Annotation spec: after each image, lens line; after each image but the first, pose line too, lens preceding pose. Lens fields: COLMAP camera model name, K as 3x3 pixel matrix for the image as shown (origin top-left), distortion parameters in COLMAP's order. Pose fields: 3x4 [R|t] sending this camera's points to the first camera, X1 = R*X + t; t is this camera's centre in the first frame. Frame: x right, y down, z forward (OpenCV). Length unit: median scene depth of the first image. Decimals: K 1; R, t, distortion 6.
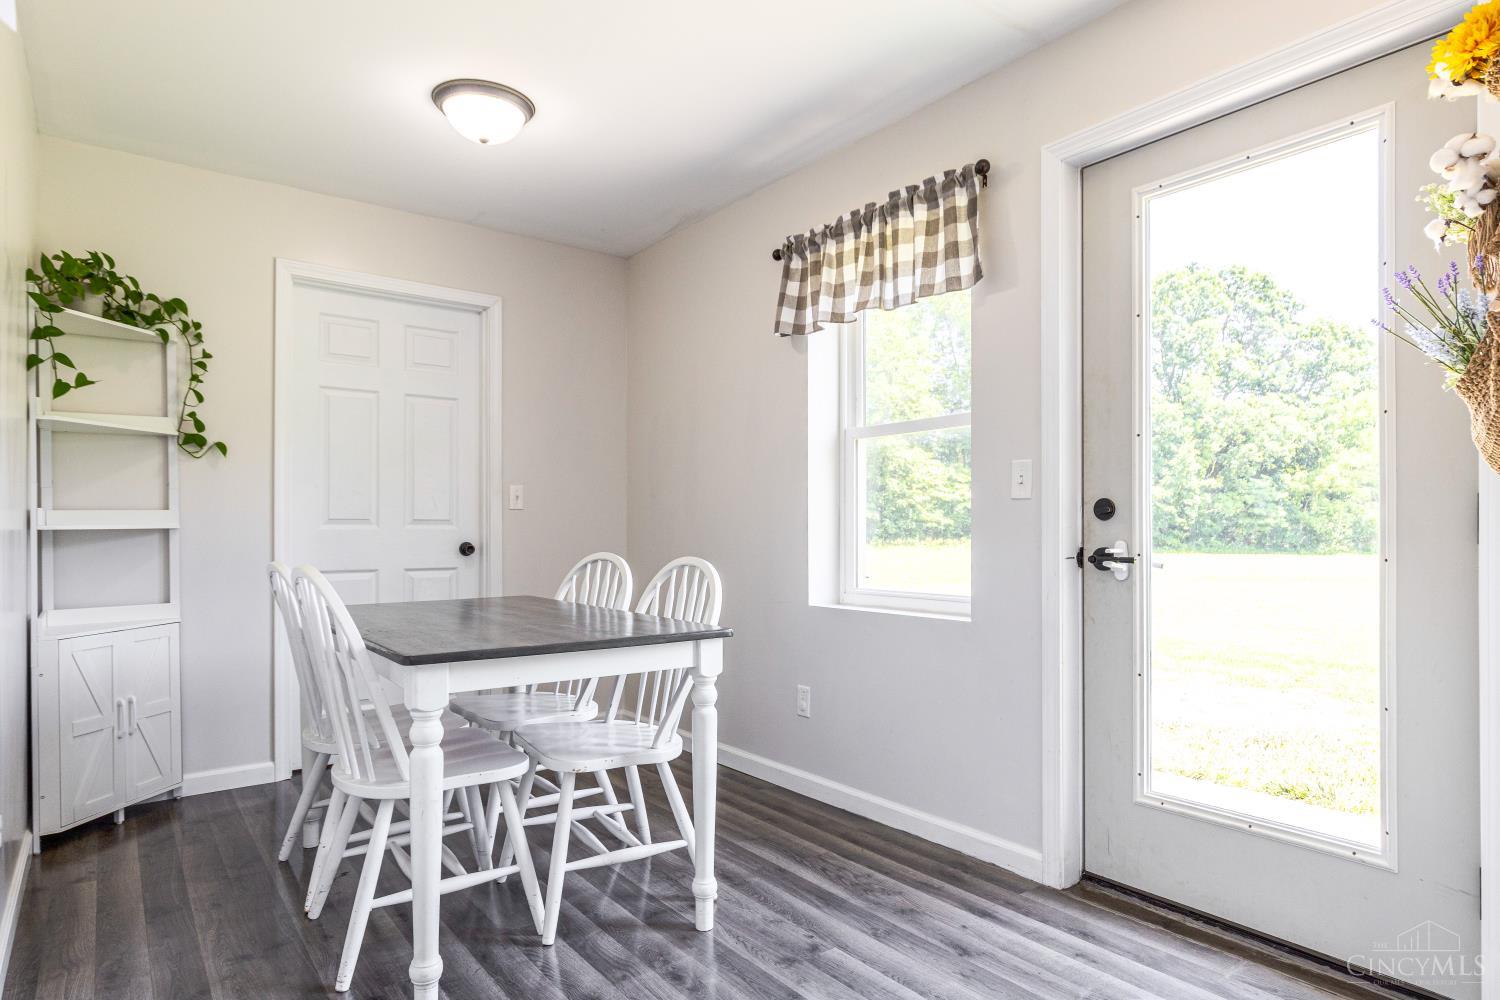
lens RADIAL K [[867.3, 0, 781.0], [0, 867.3, 522.8], [0, 0, 1]] dist [-0.000688, -0.001831]
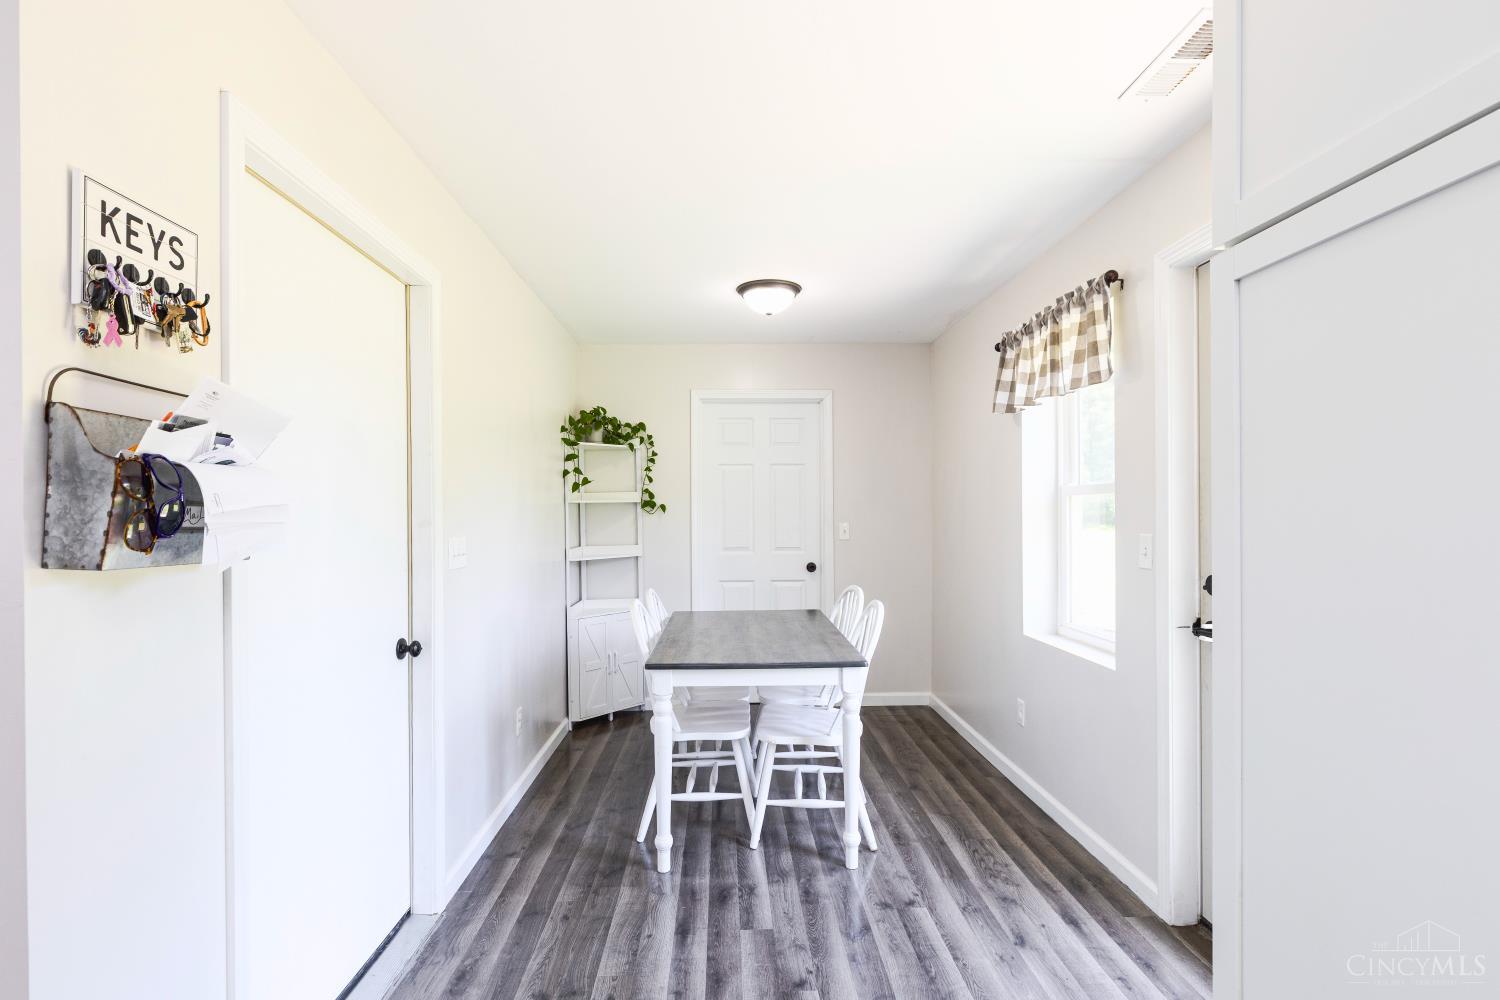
lens RADIAL K [[724.6, 0, 750.6], [0, 724.6, 507.5], [0, 0, 1]] dist [-0.013432, 0.000040]
pose [[0.809015, -0.005190, -0.587765, 0.382077], [0.007531, 0.999970, 0.001536, -0.103789], [0.587740, -0.005669, 0.809030, -0.049966]]
